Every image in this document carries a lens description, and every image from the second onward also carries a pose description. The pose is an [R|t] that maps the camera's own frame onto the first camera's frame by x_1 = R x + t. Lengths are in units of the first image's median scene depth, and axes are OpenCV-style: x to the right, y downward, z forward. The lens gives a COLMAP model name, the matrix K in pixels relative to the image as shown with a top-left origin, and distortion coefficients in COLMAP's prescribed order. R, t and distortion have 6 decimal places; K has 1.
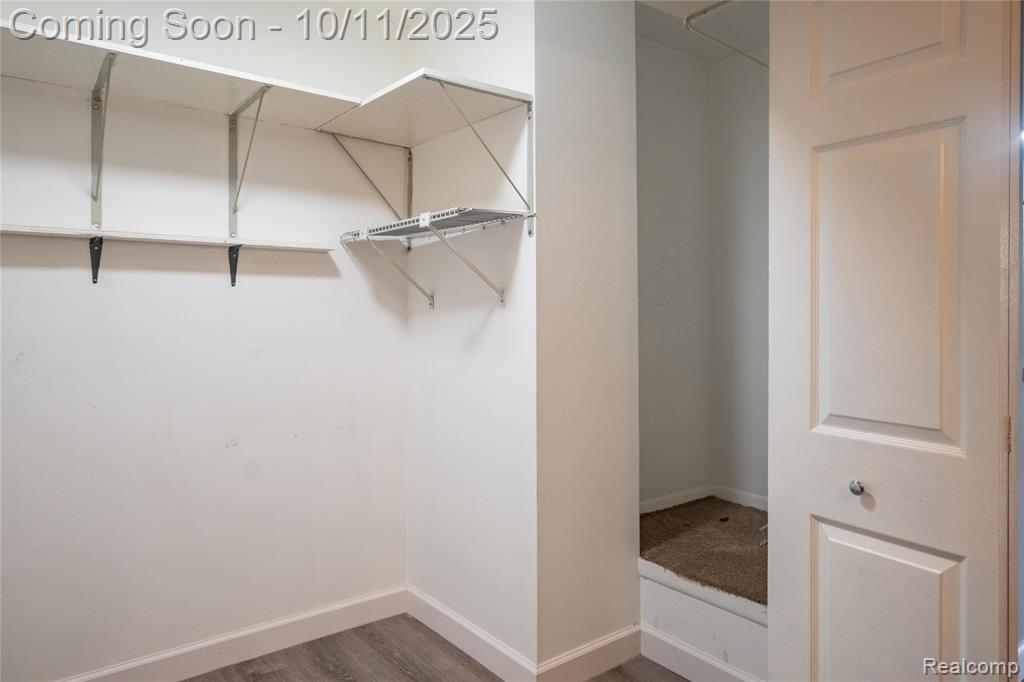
lens RADIAL K [[677.7, 0, 517.8], [0, 677.7, 303.8], [0, 0, 1]] dist [0.002990, -0.002402]
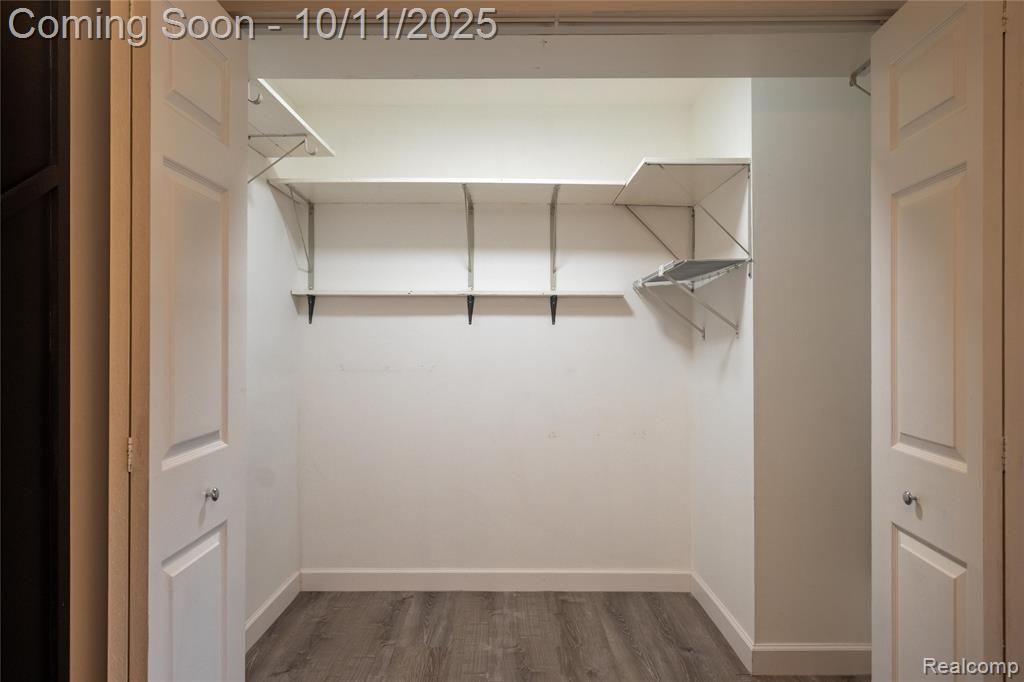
lens RADIAL K [[677.7, 0, 511.0], [0, 677.7, 337.8], [0, 0, 1]] dist [0.002990, -0.002402]
pose [[0.784179, -0.003839, -0.620523, 0.400471], [0.004100, 0.999991, -0.001005, 0.002696], [0.620522, -0.001756, 0.784187, -0.169066]]
